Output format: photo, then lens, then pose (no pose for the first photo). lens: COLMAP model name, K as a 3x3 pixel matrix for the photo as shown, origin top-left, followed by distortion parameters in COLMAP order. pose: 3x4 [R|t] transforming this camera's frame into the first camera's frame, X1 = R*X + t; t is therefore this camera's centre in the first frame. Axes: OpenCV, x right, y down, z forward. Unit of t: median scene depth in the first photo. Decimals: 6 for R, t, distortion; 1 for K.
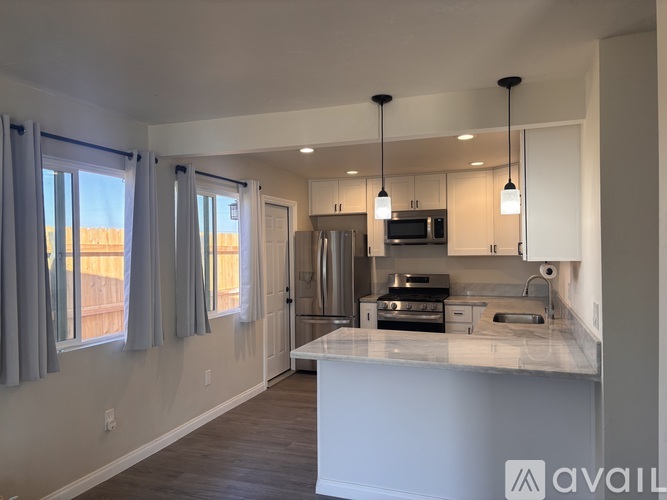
lens RADIAL K [[508.5, 0, 333.5], [0, 508.5, 250.0], [0, 0, 1]] dist [0.000219, -0.001257]
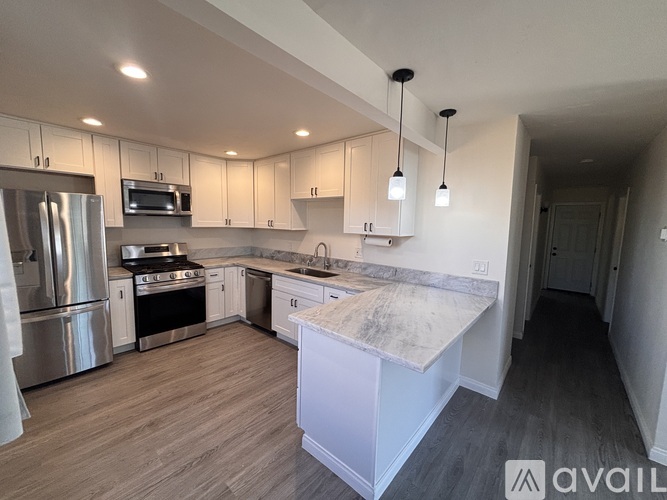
lens RADIAL K [[272.2, 0, 333.5], [0, 272.2, 250.0], [0, 0, 1]] dist [0.000578, 0.000097]
pose [[0.348386, -0.075187, 0.934331, -0.245292], [-0.028695, 0.995455, 0.090805, -0.002021], [-0.936912, -0.058446, 0.344645, 0.483524]]
